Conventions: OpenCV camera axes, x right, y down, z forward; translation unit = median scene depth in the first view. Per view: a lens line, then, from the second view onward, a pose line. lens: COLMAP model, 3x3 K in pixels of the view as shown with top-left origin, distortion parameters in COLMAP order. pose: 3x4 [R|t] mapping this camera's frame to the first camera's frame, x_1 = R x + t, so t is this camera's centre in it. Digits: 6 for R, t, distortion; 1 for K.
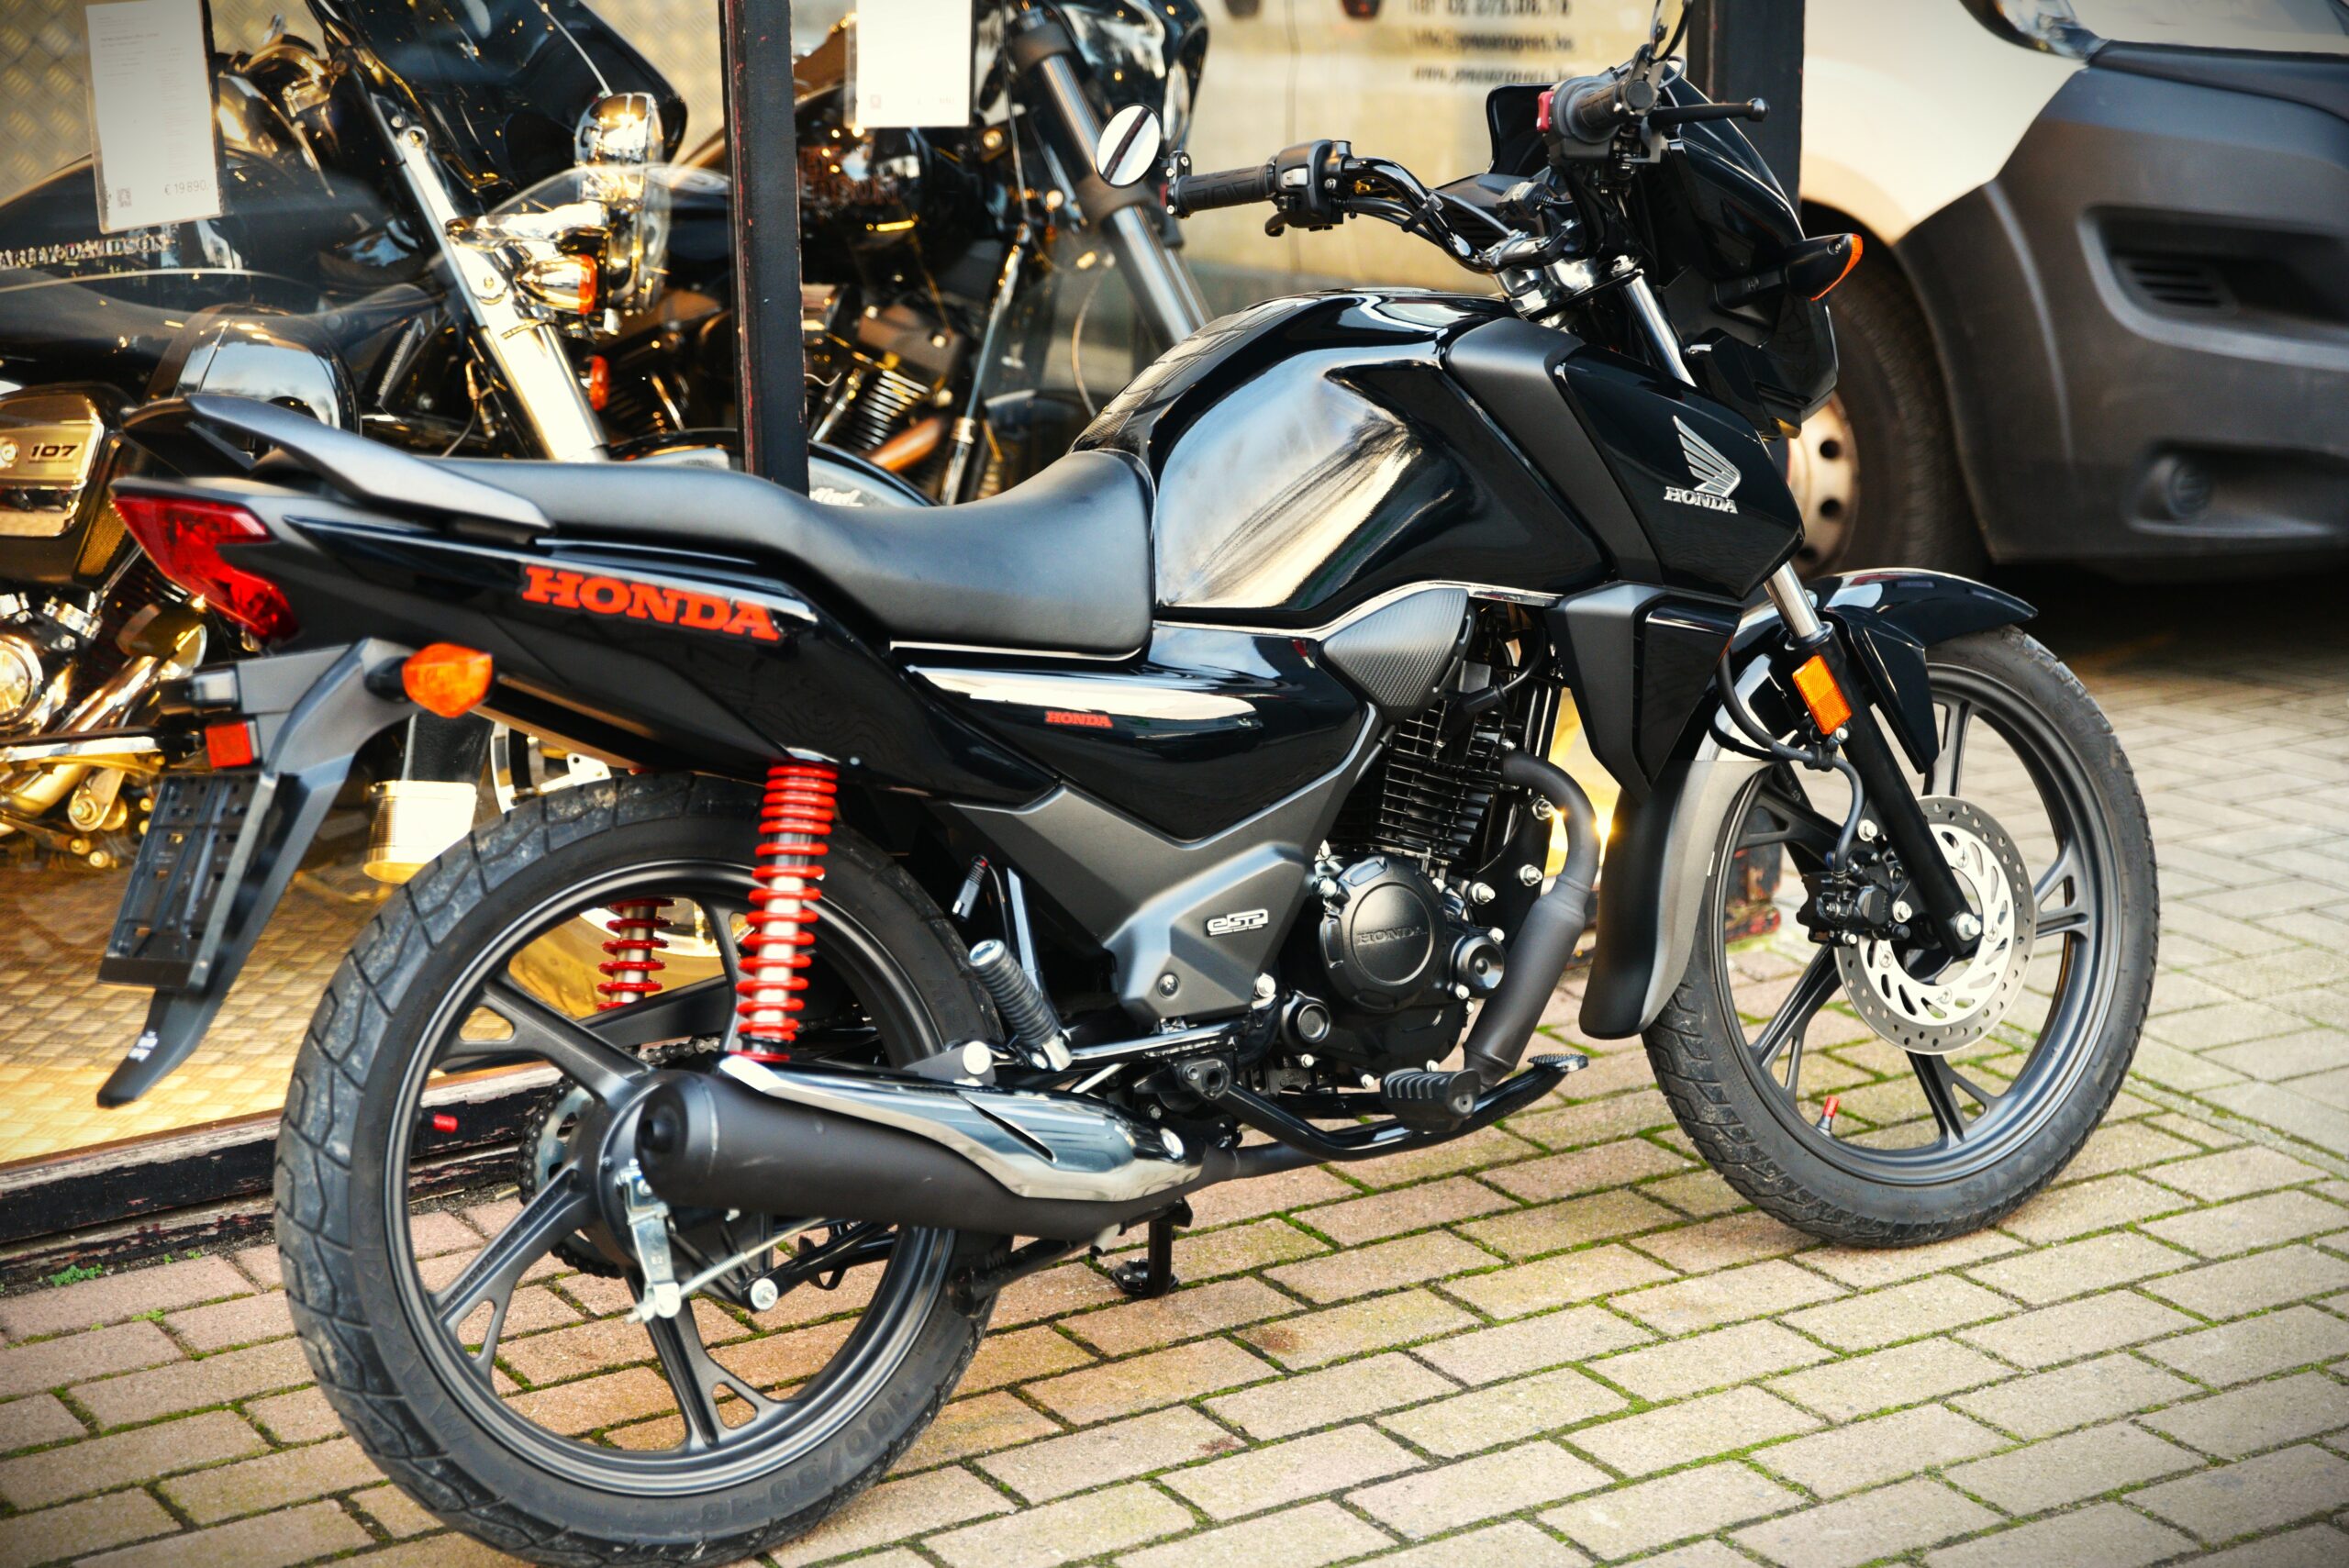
lens RADIAL K [[4250.7, 0, 1244.6], [0, 4250.7, 785.0], [0, 0, 1]] dist [0.271396, 0.000000]
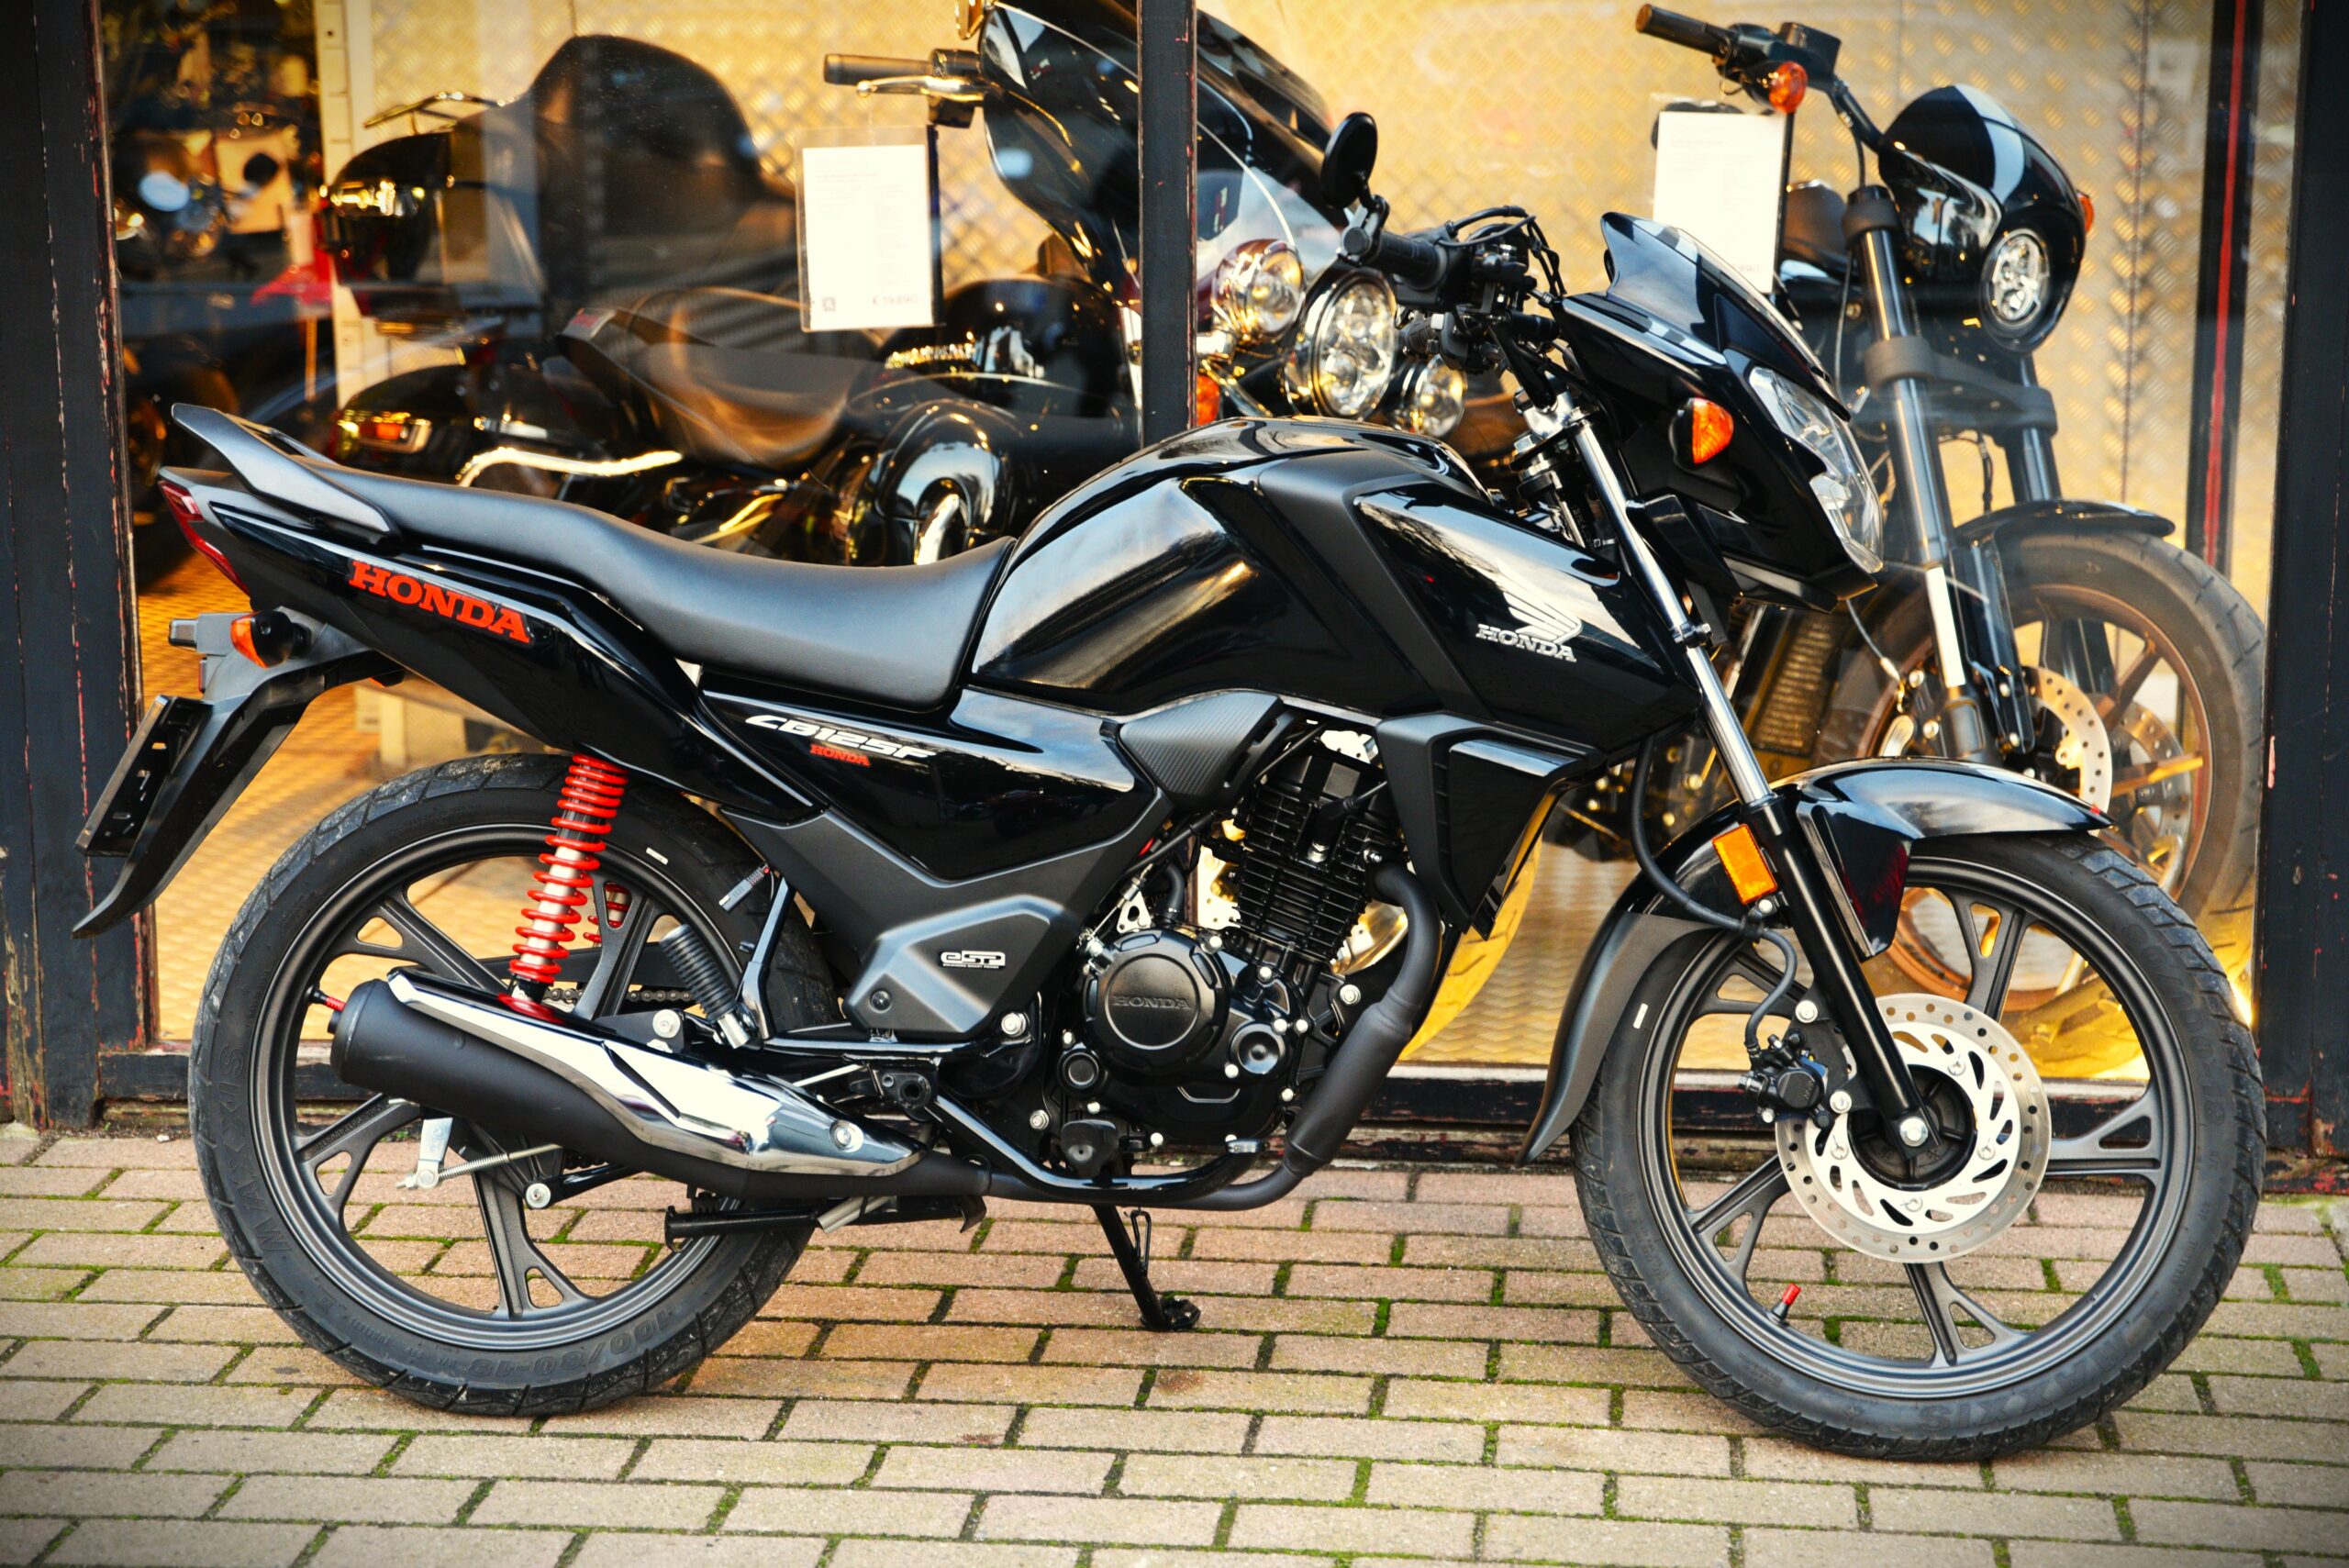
lens RADIAL K [[4250.7, 0, 1198.4], [0, 4250.7, 807.6], [0, 0, 1]] dist [0.271396, 0.000000]
pose [[0.767893, 0.124945, -0.628275, 0.696908], [-0.154464, 0.987968, 0.007687, -0.023191], [0.621676, 0.091143, 0.777953, 0.158260]]
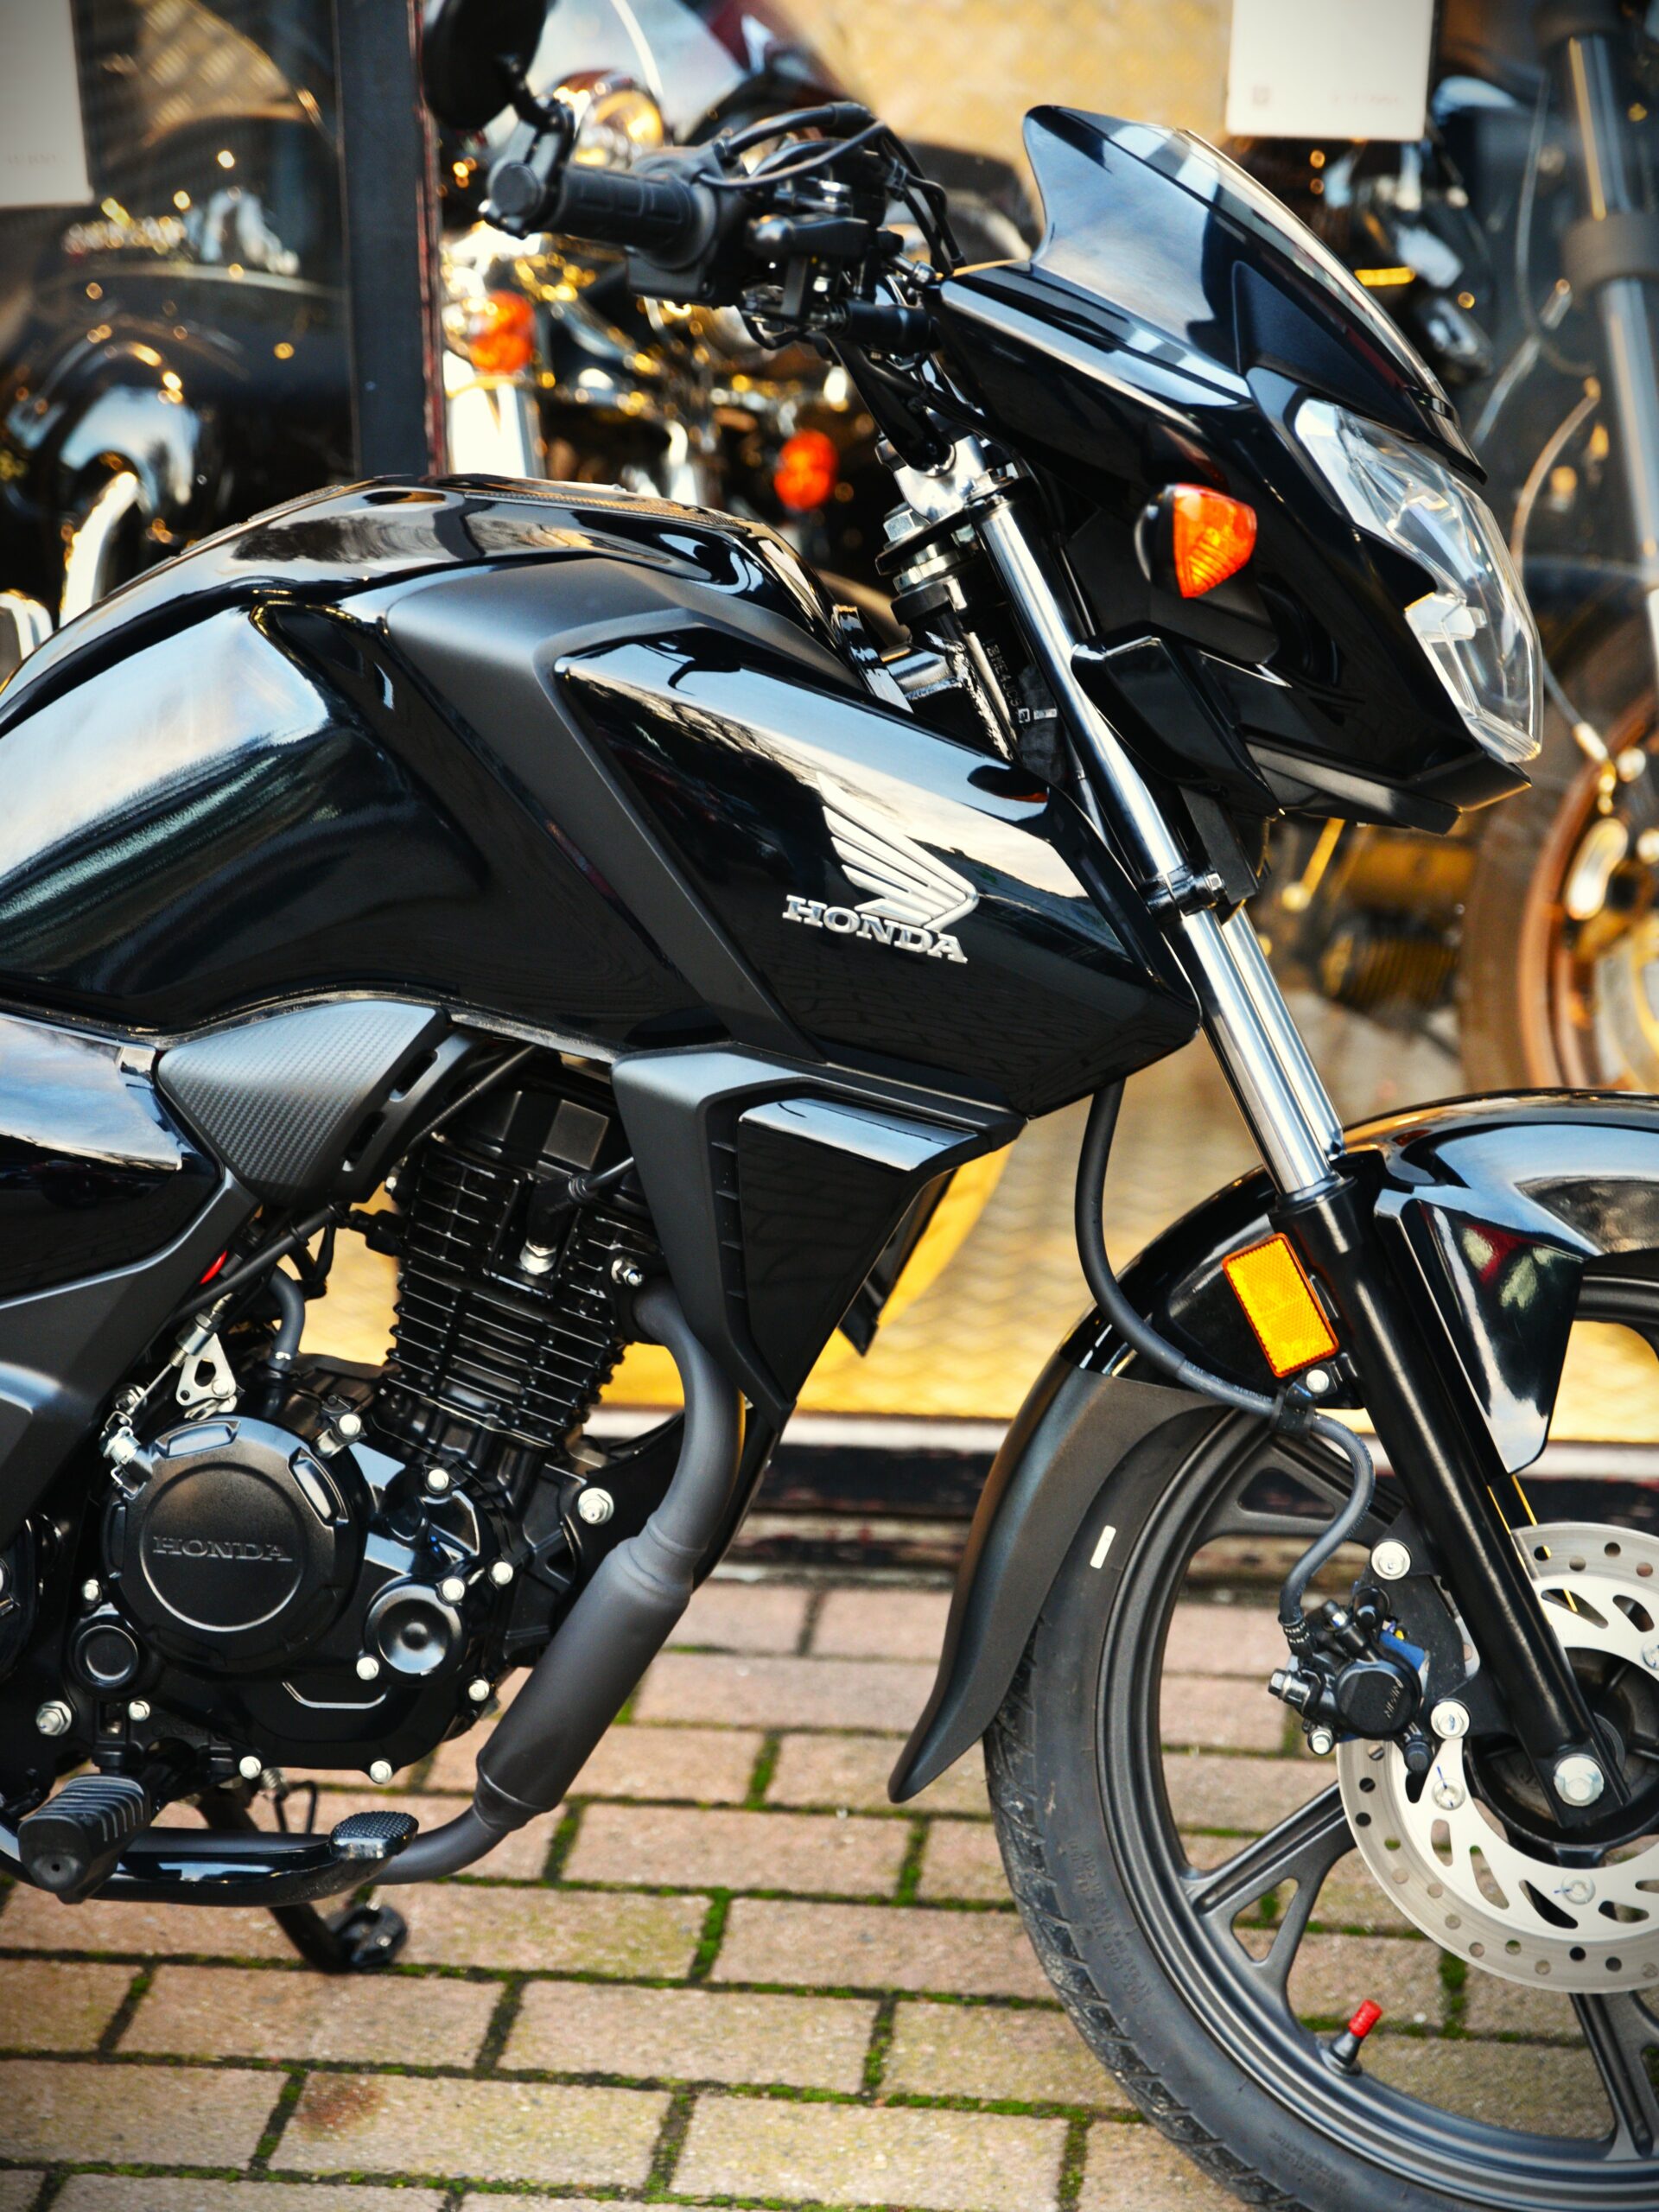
lens RADIAL K [[4587.8, 0, 832.1], [0, 4587.8, 1108.3], [0, 0, 1]] dist [0.262704, 0.000000]
pose [[0.758038, 0.199384, -0.620986, 0.481553], [-0.150376, 0.979903, 0.131059, -0.121739], [0.634638, -0.005966, 0.772787, 0.533986]]
